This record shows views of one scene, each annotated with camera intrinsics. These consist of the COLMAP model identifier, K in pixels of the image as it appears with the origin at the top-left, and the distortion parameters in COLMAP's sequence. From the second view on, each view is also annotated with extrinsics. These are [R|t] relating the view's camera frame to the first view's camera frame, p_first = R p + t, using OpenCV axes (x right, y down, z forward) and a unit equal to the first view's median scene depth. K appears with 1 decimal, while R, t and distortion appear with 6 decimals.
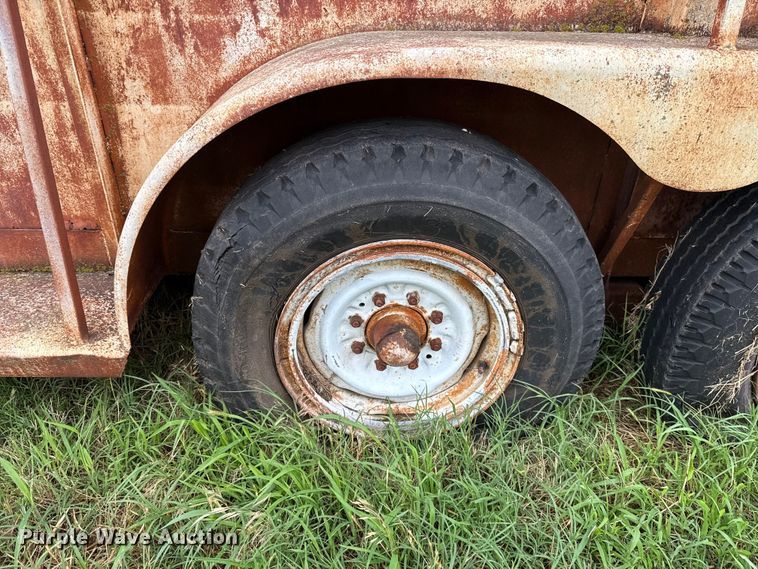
lens RADIAL K [[526.7, 0, 379.0], [0, 526.7, 284.5], [0, 0, 1]] dist [0.082635, -0.092922]
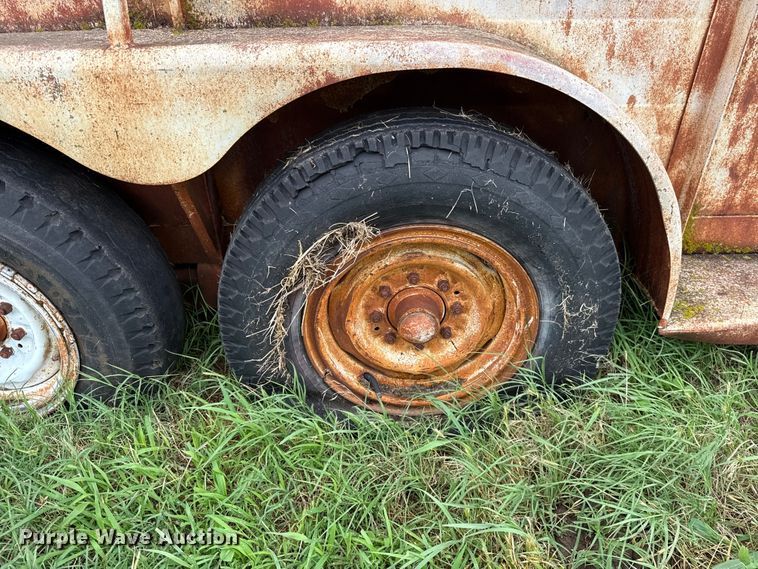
lens RADIAL K [[526.7, 0, 379.0], [0, 526.7, 284.5], [0, 0, 1]] dist [0.082635, -0.092922]
pose [[0.999335, -0.036059, -0.005428, 1.130637], [0.036241, 0.998614, 0.038178, -0.002130], [0.004044, -0.038349, 0.999256, -0.055993]]
